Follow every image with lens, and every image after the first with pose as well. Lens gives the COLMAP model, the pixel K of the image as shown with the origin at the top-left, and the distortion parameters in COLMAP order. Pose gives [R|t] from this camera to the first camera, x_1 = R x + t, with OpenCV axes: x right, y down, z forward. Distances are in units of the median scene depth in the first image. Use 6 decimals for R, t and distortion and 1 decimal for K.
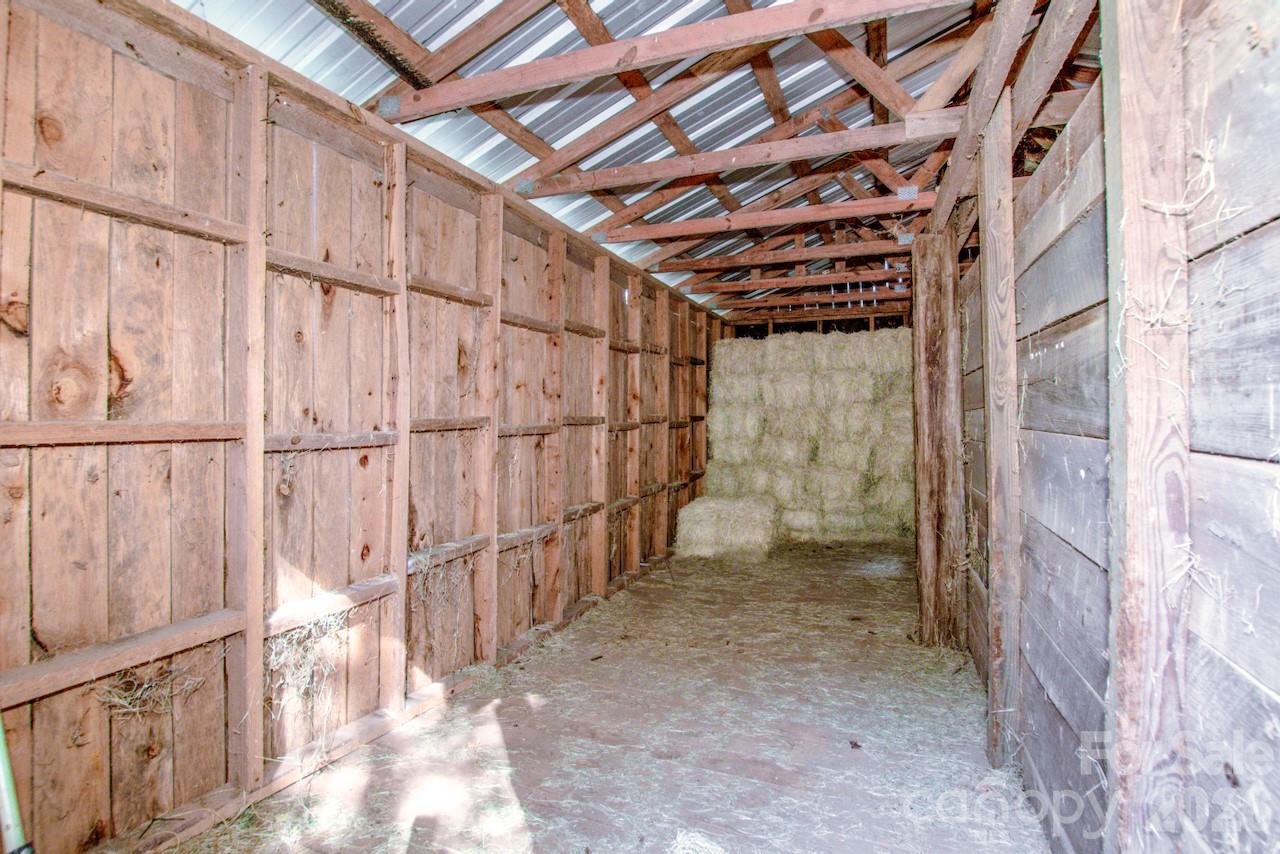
lens RADIAL K [[563.6, 0, 637.1], [0, 563.6, 433.1], [0, 0, 1]] dist [-0.025349, -0.000306]
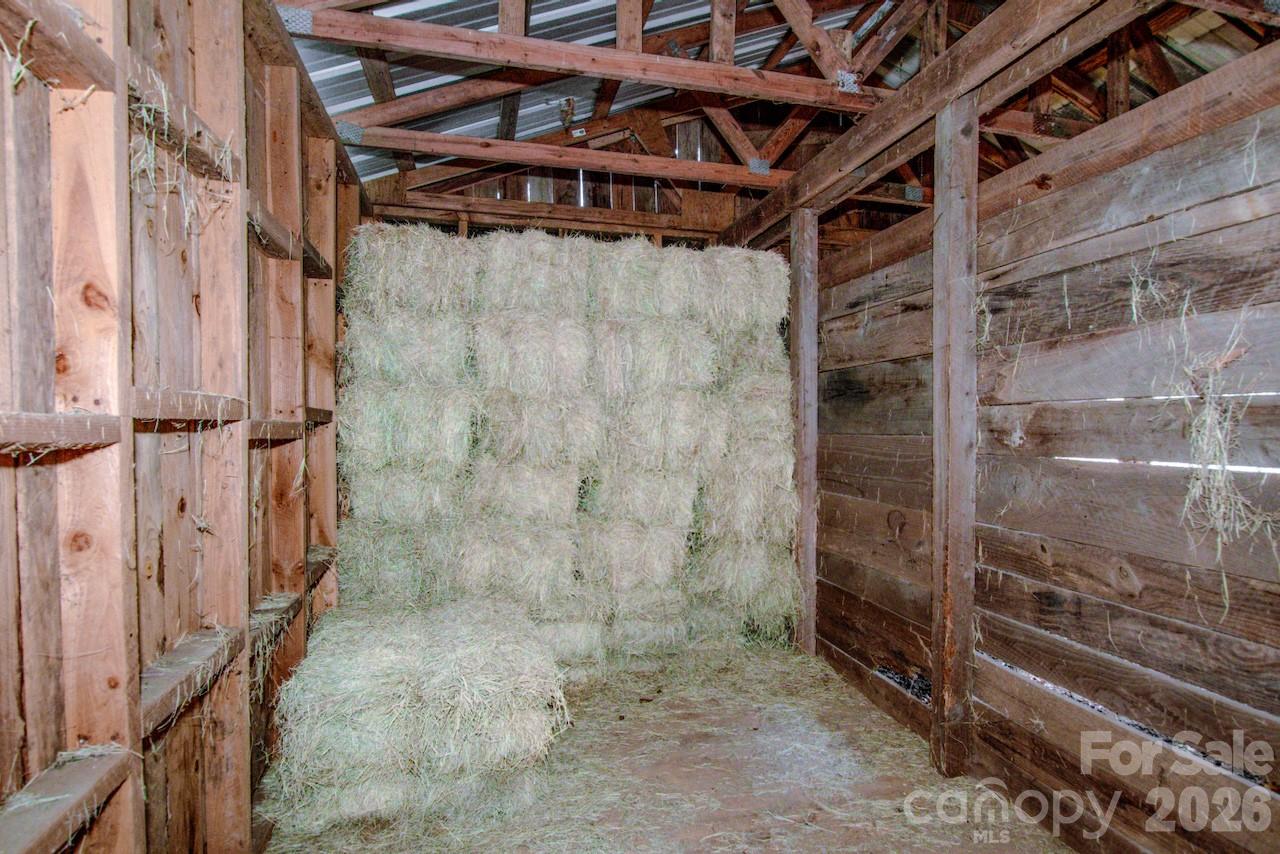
lens RADIAL K [[666.2, 0, 641.3], [0, 666.2, 465.6], [0, 0, 1]] dist [-0.039185, -0.000005]
pose [[0.788314, -0.021456, 0.614898, 0.006208], [0.001487, 0.999455, 0.032968, -0.006981], [-0.615271, -0.025074, 0.787917, 0.548103]]
